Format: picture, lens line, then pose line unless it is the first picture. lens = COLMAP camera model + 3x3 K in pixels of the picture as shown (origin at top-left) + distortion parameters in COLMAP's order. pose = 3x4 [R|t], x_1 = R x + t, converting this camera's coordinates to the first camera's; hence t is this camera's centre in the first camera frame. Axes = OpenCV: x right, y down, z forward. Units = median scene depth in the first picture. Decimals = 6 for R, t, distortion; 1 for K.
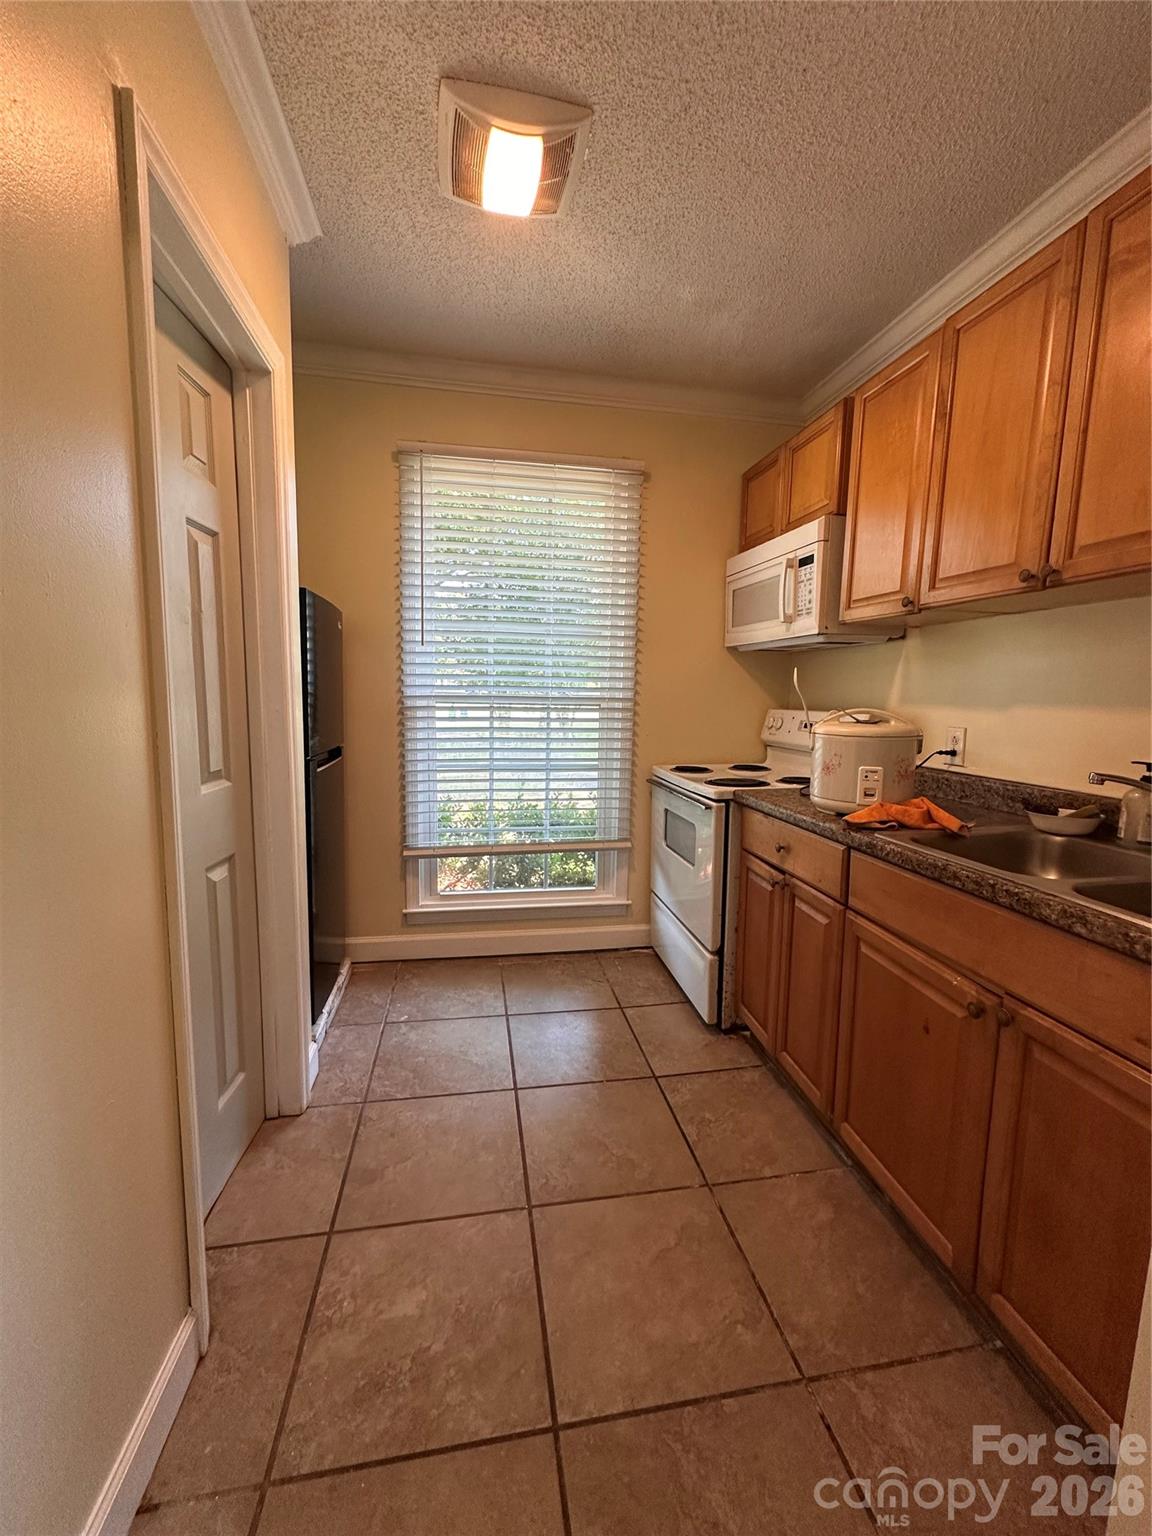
lens RADIAL K [[611.9, 0, 578.7], [0, 611.9, 767.7], [0, 0, 1]] dist [-0.002372, 0.000249]
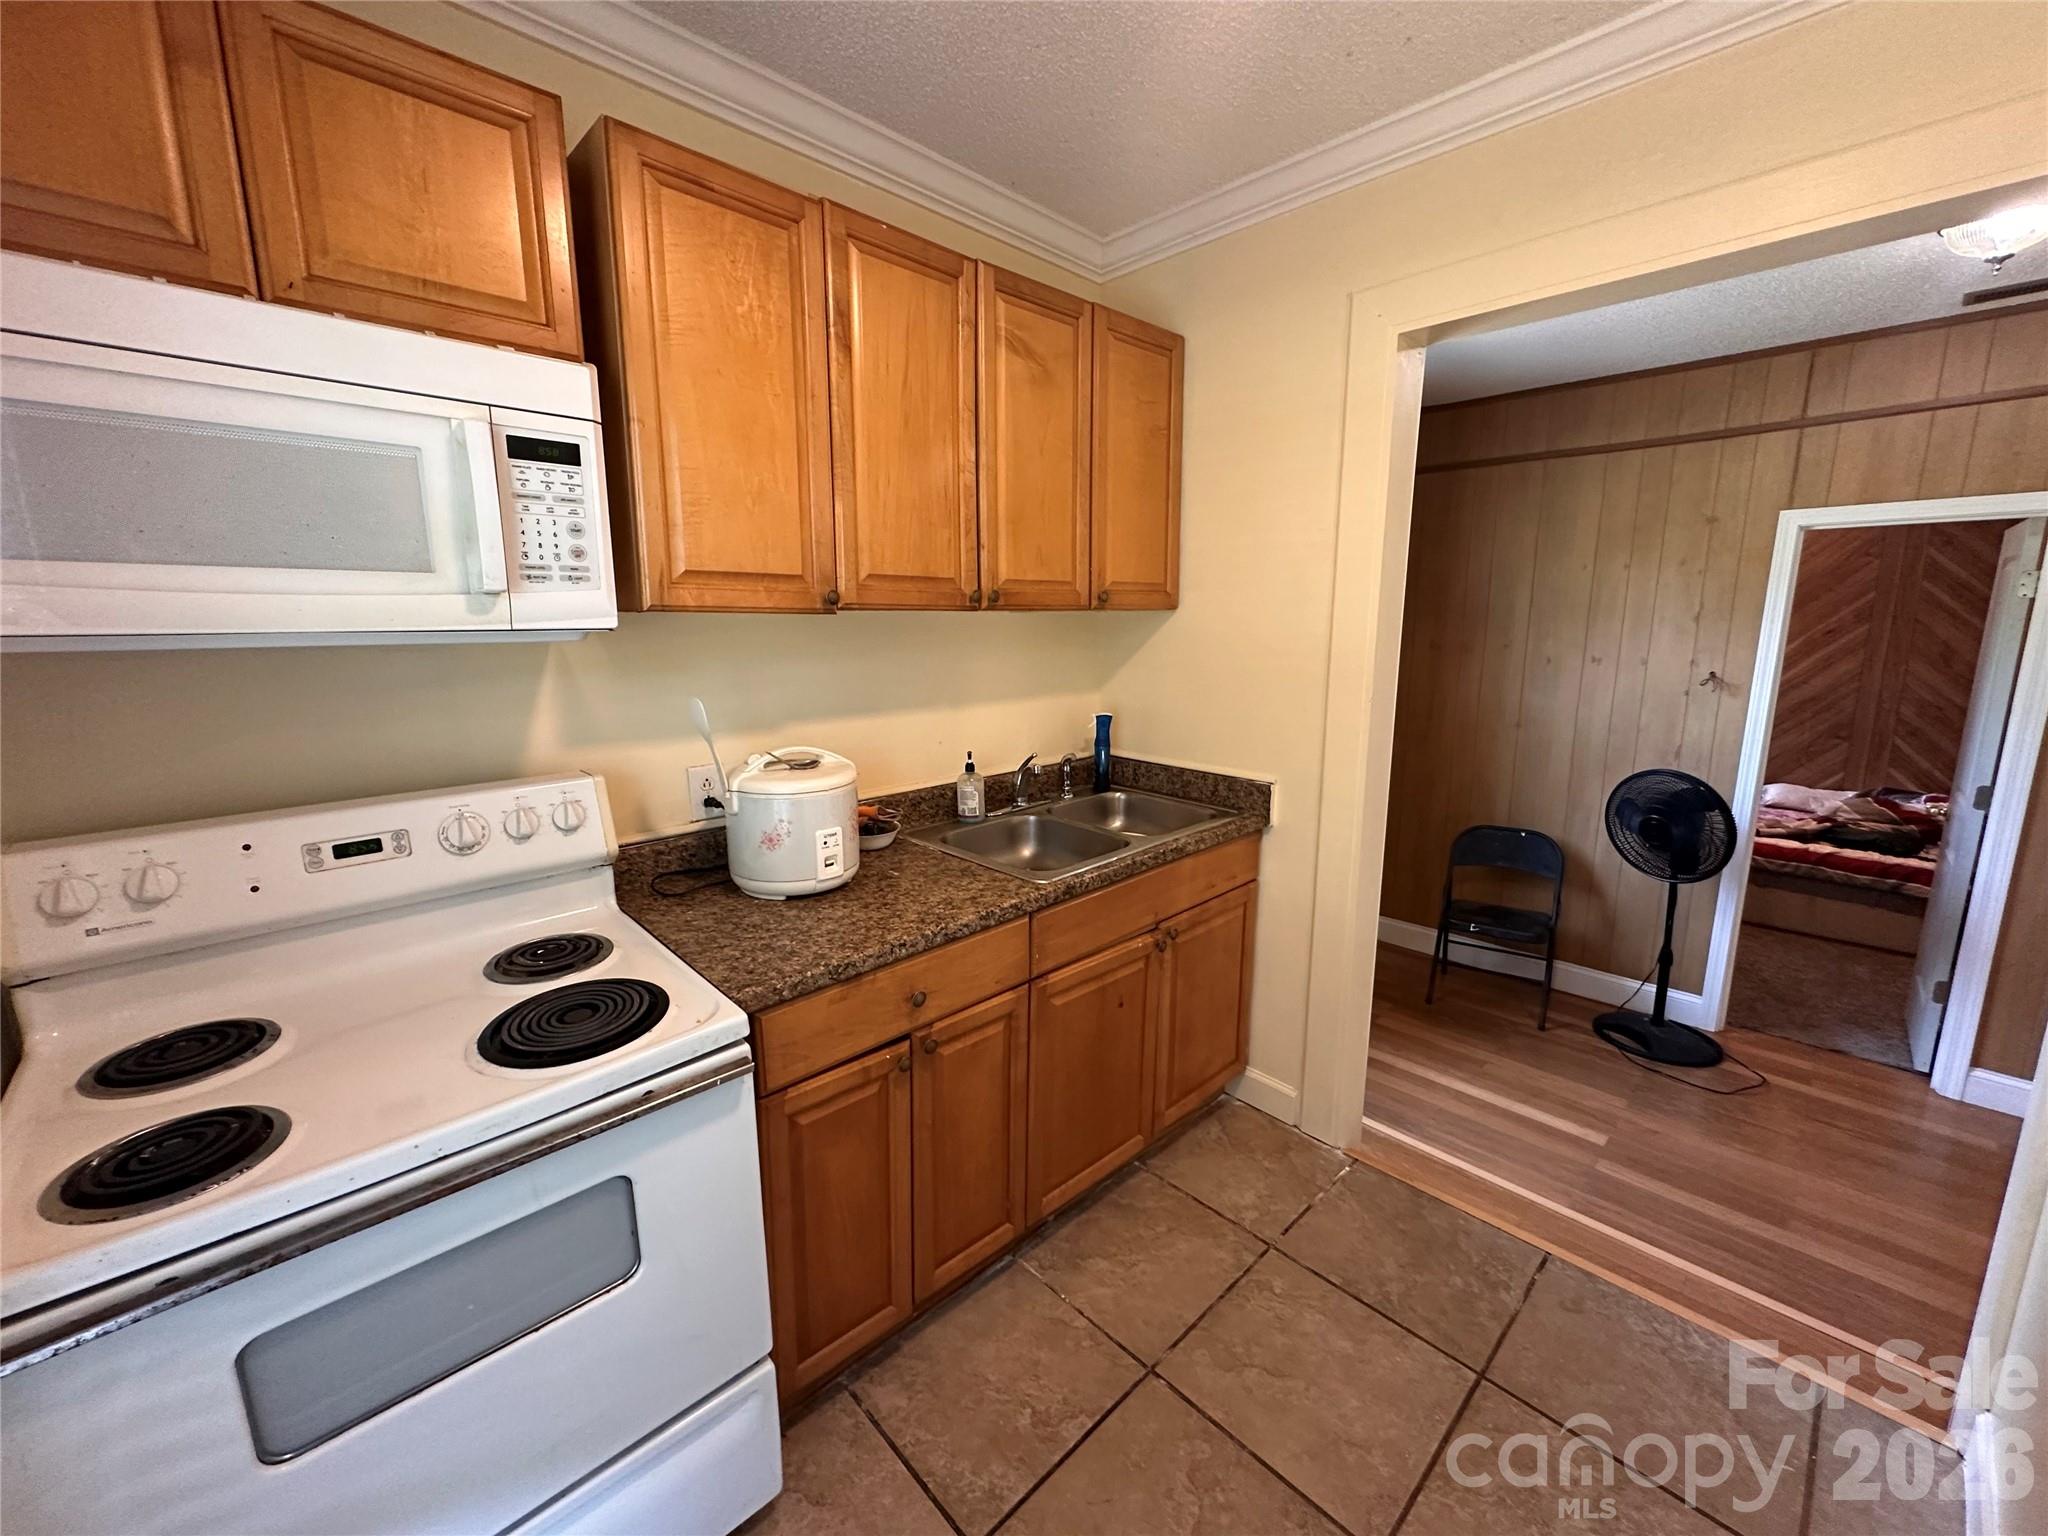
lens RADIAL K [[815.9, 0, 1021.1], [0, 815.9, 767.4], [0, 0, 1]] dist [-0.002372, 0.000249]
pose [[-0.546353, -0.175104, 0.819046, -0.388839], [0.095708, 0.958444, 0.268748, -0.328525], [-0.832069, 0.225221, -0.506890, 1.395222]]
